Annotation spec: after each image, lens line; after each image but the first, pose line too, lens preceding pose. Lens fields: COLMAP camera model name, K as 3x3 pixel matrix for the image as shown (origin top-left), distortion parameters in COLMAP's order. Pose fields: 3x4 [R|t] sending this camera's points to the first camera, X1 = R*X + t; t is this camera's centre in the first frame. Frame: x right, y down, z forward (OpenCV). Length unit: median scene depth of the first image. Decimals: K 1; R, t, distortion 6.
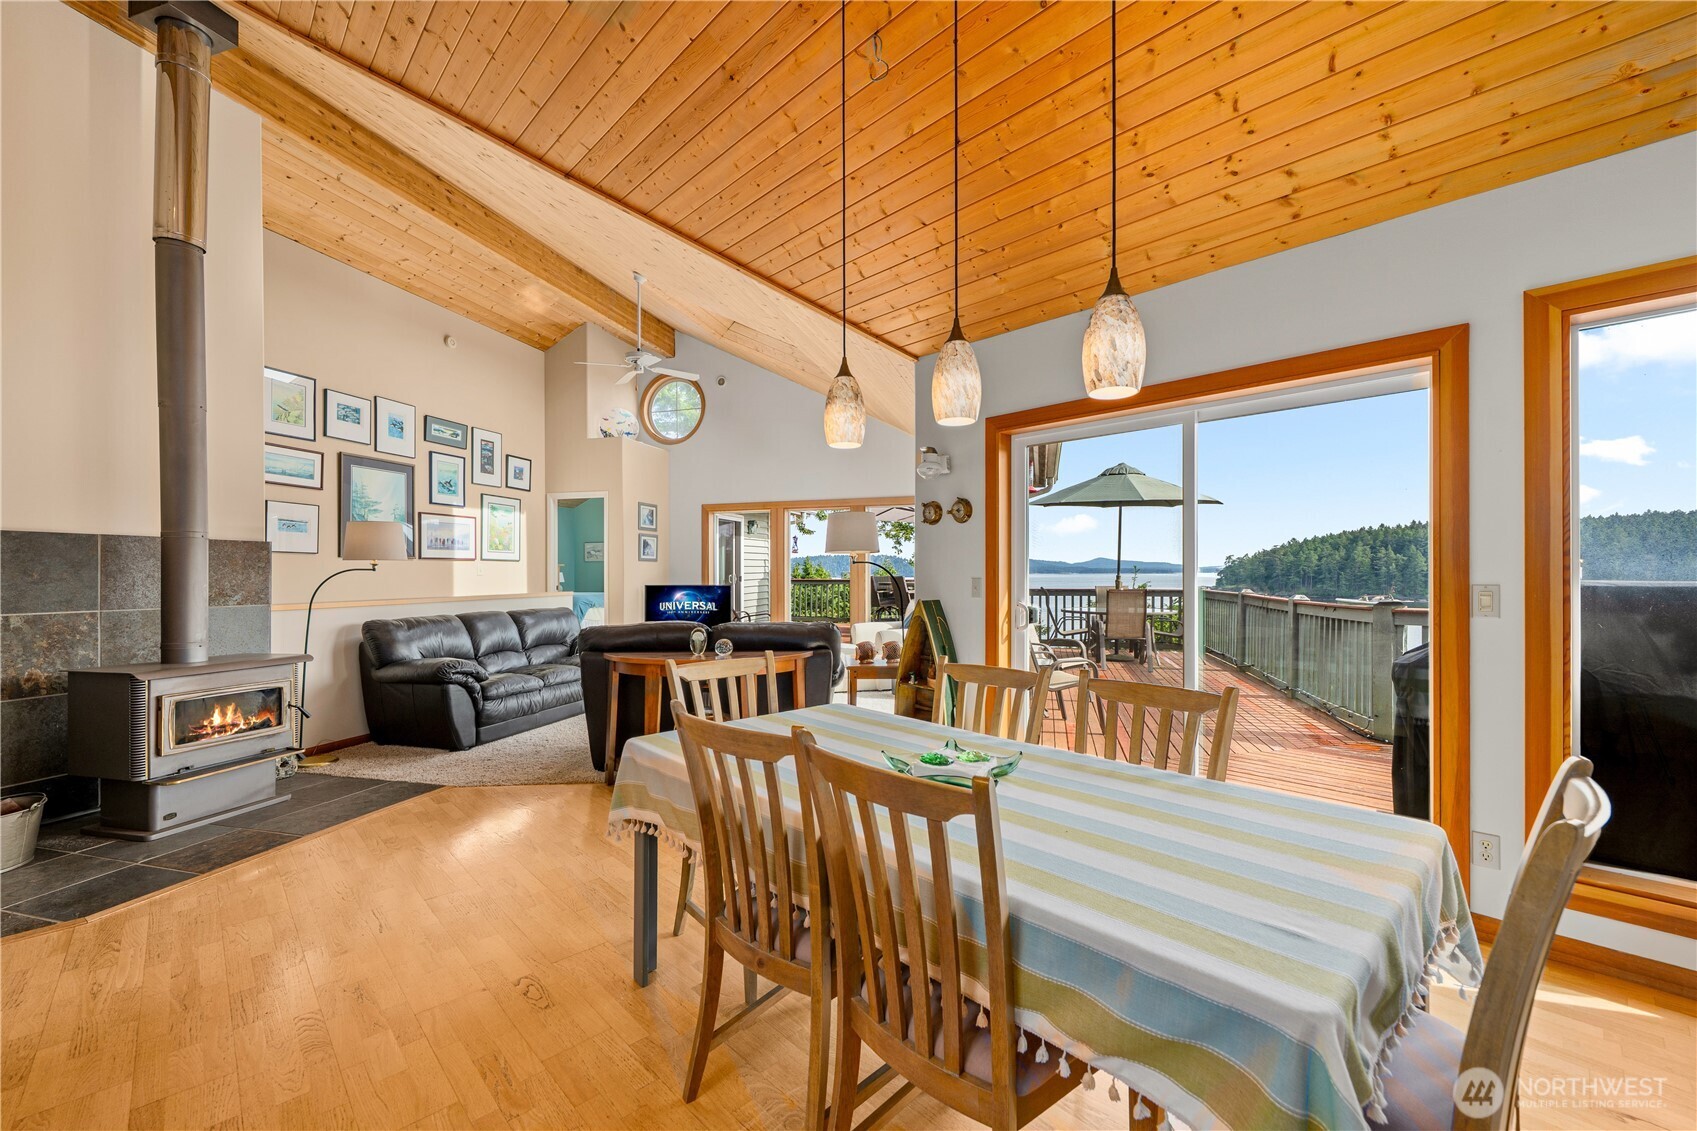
lens RADIAL K [[684.3, 0, 857.4], [0, 684.3, 570.7], [0, 0, 1]] dist [0.003842, -0.002756]
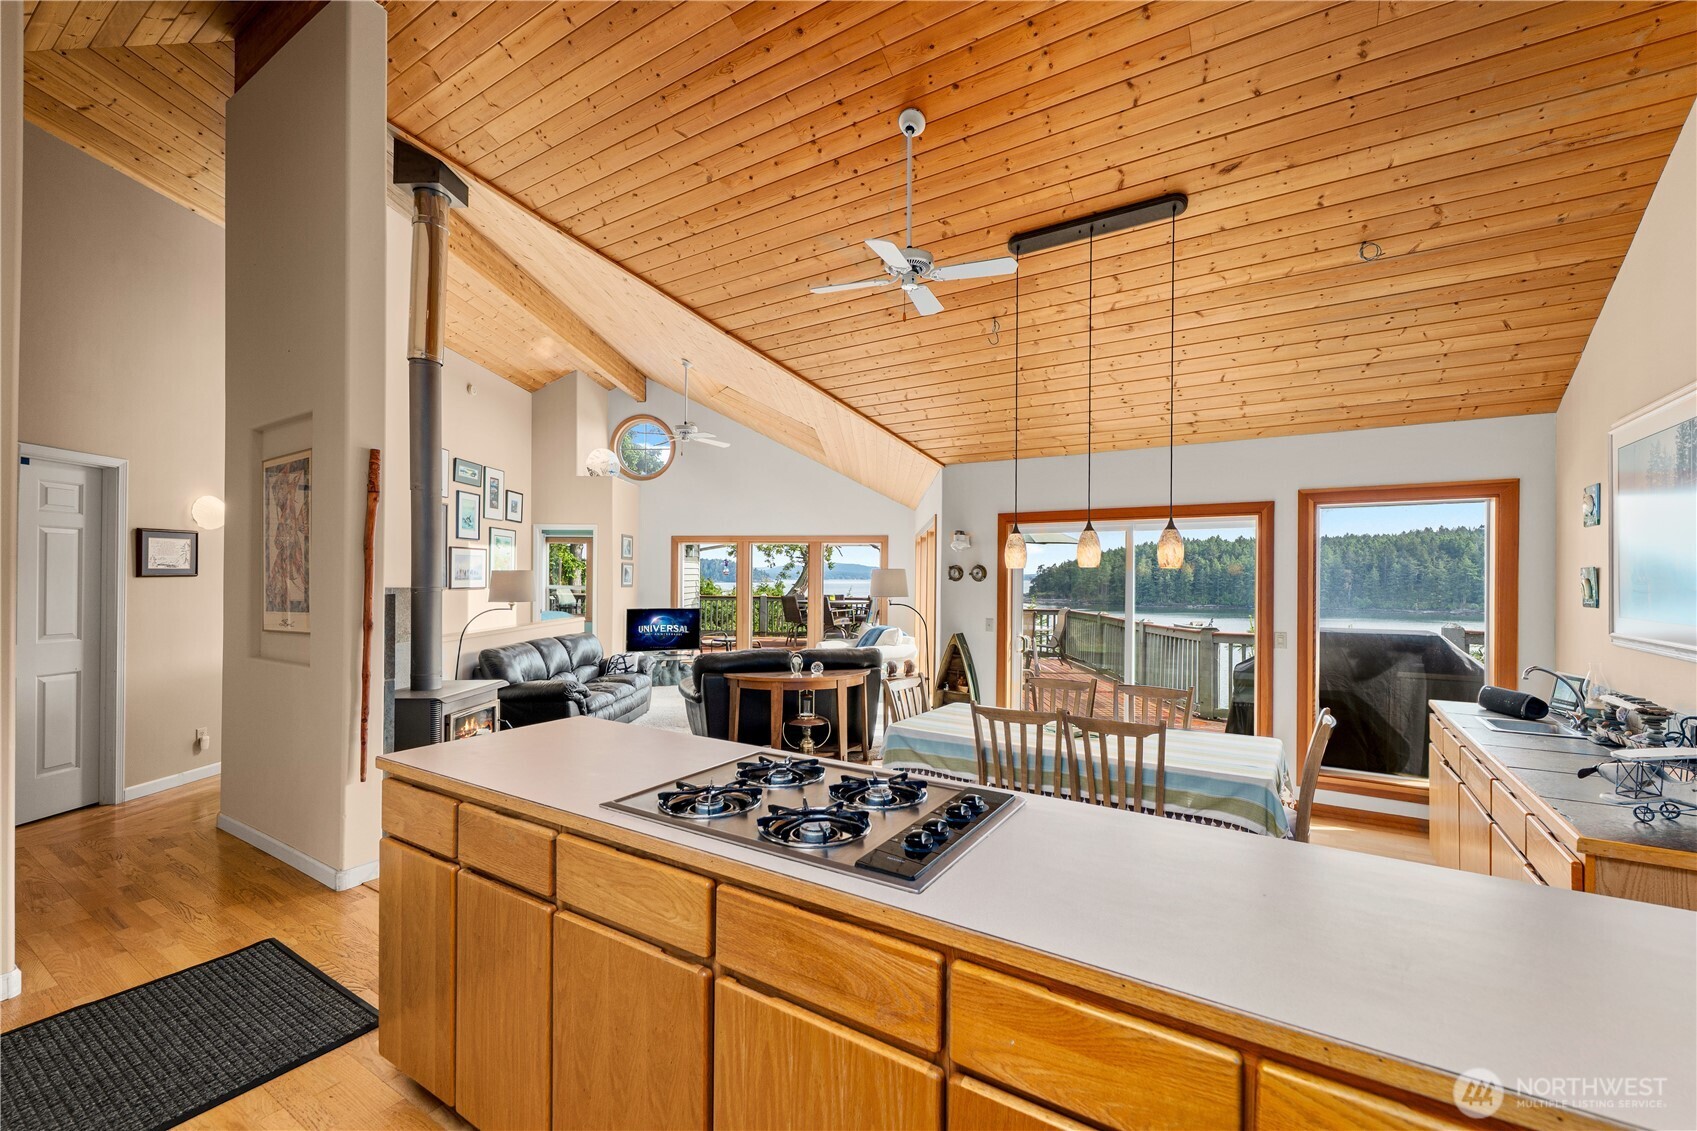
lens RADIAL K [[684.3, 0, 862.0], [0, 684.3, 578.9], [0, 0, 1]] dist [0.003842, -0.002756]
pose [[0.970041, 0.009029, 0.242775, -0.369778], [-0.010456, 0.999935, 0.004589, -0.063763], [-0.242718, -0.006990, 0.970072, -0.316320]]
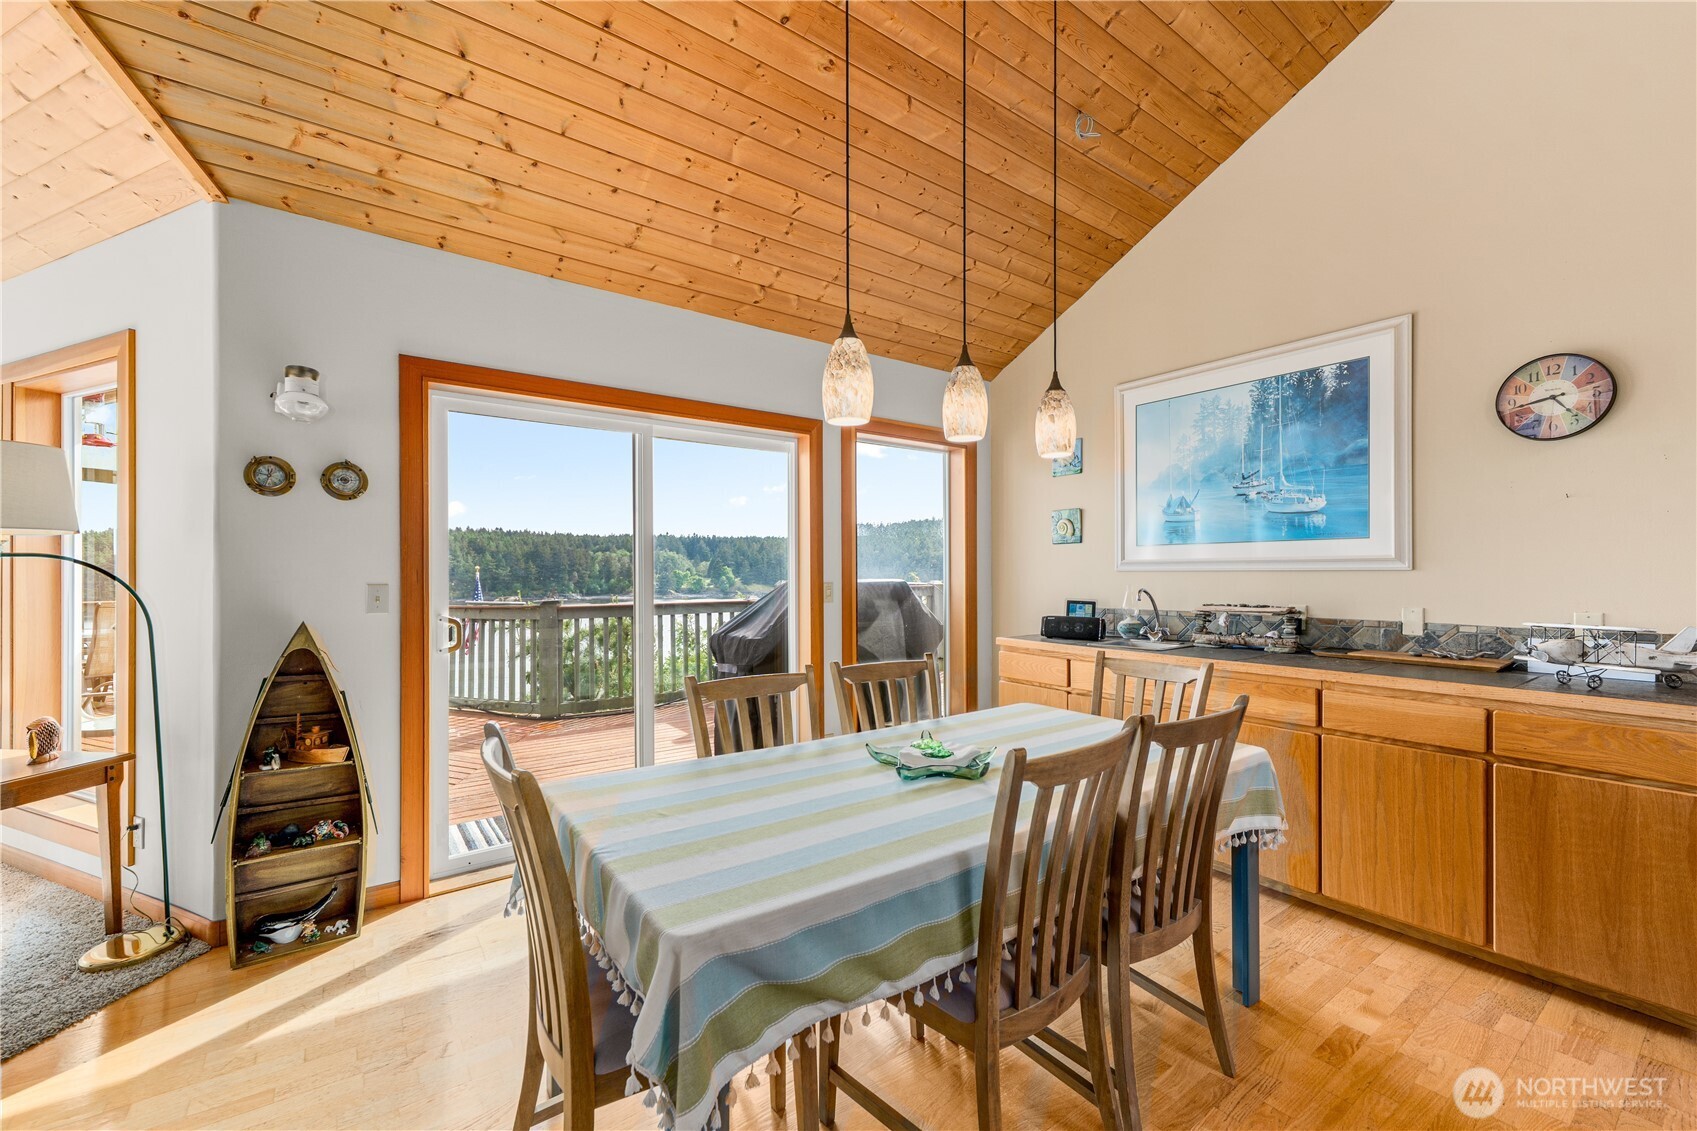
lens RADIAL K [[684.3, 0, 814.3], [0, 684.3, 571.8], [0, 0, 1]] dist [0.003842, -0.002756]
pose [[0.144783, 0.004275, 0.989454, -0.339394], [0.000960, 0.999990, -0.004461, 0.000819], [-0.989463, 0.001595, 0.144778, 0.376445]]
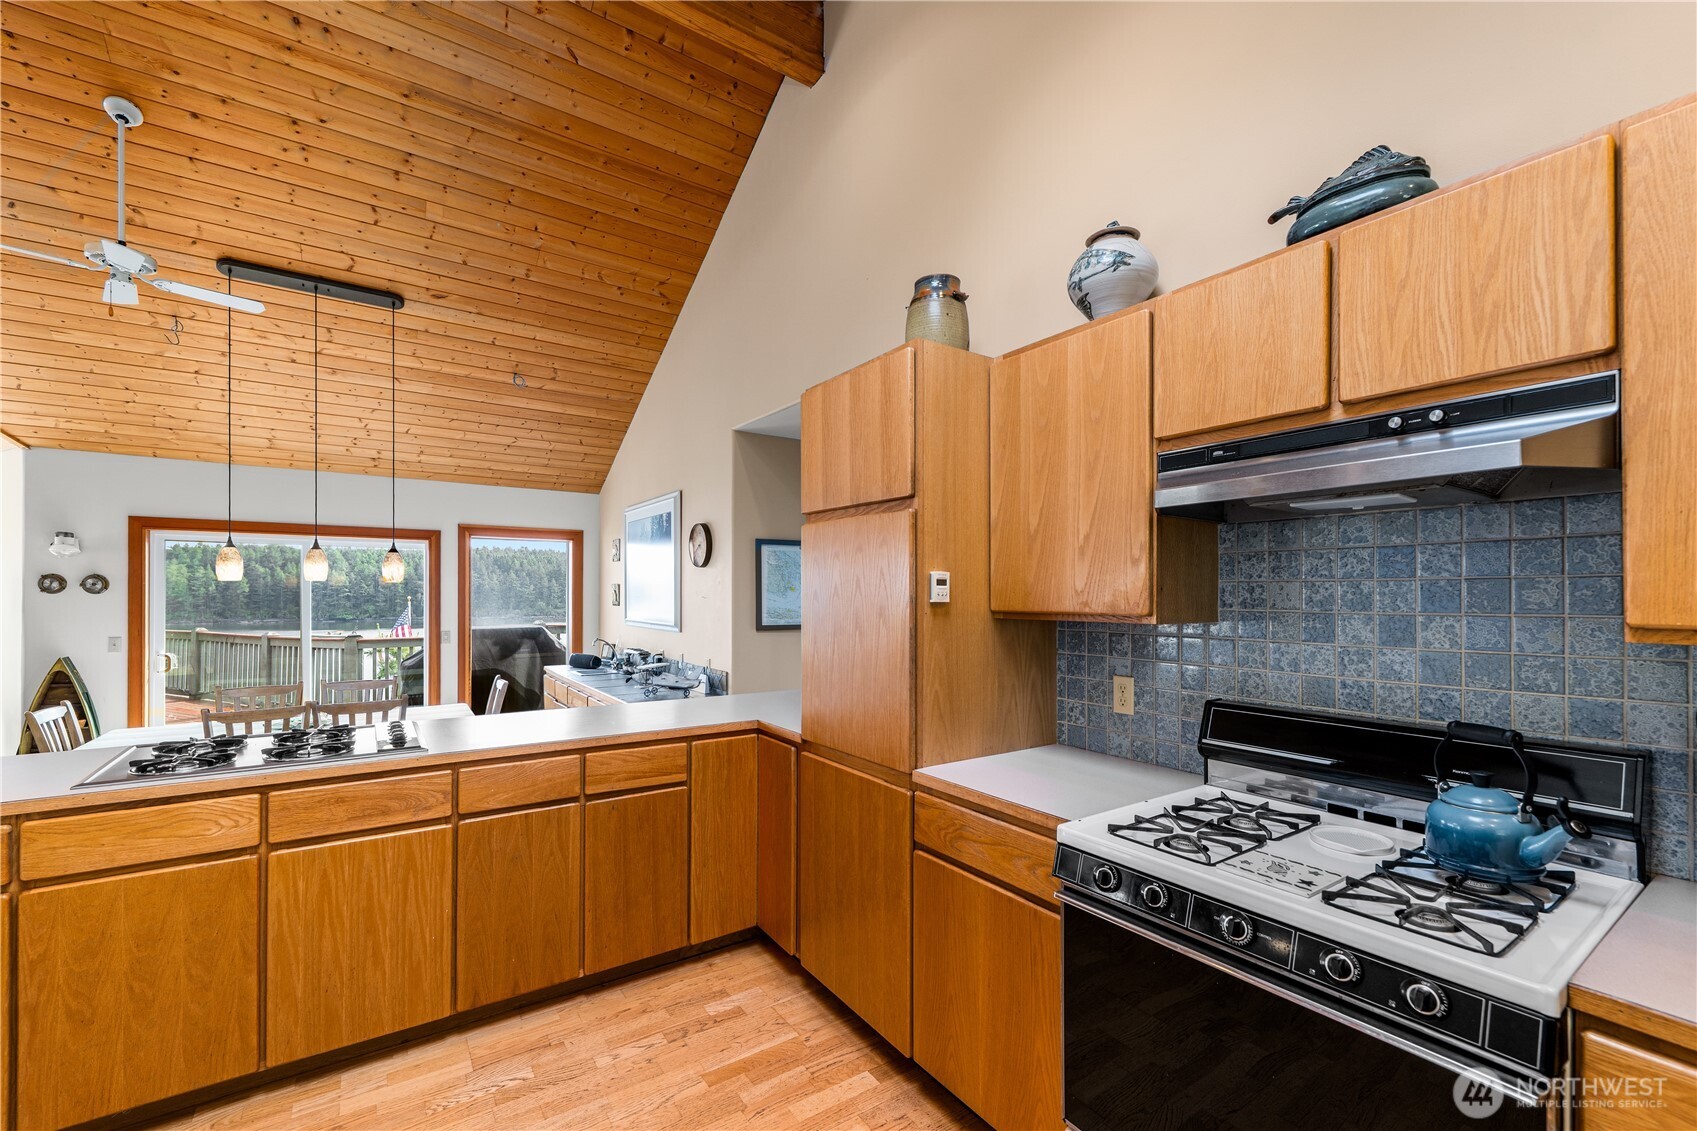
lens RADIAL K [[684.3, 0, 833.0], [0, 684.3, 592.6], [0, 0, 1]] dist [0.003842, -0.002756]
pose [[0.164029, 0.003579, 0.986449, -0.697402], [-0.006731, 0.999974, -0.002508, -0.063001], [-0.986433, -0.006228, 0.164049, -0.438238]]
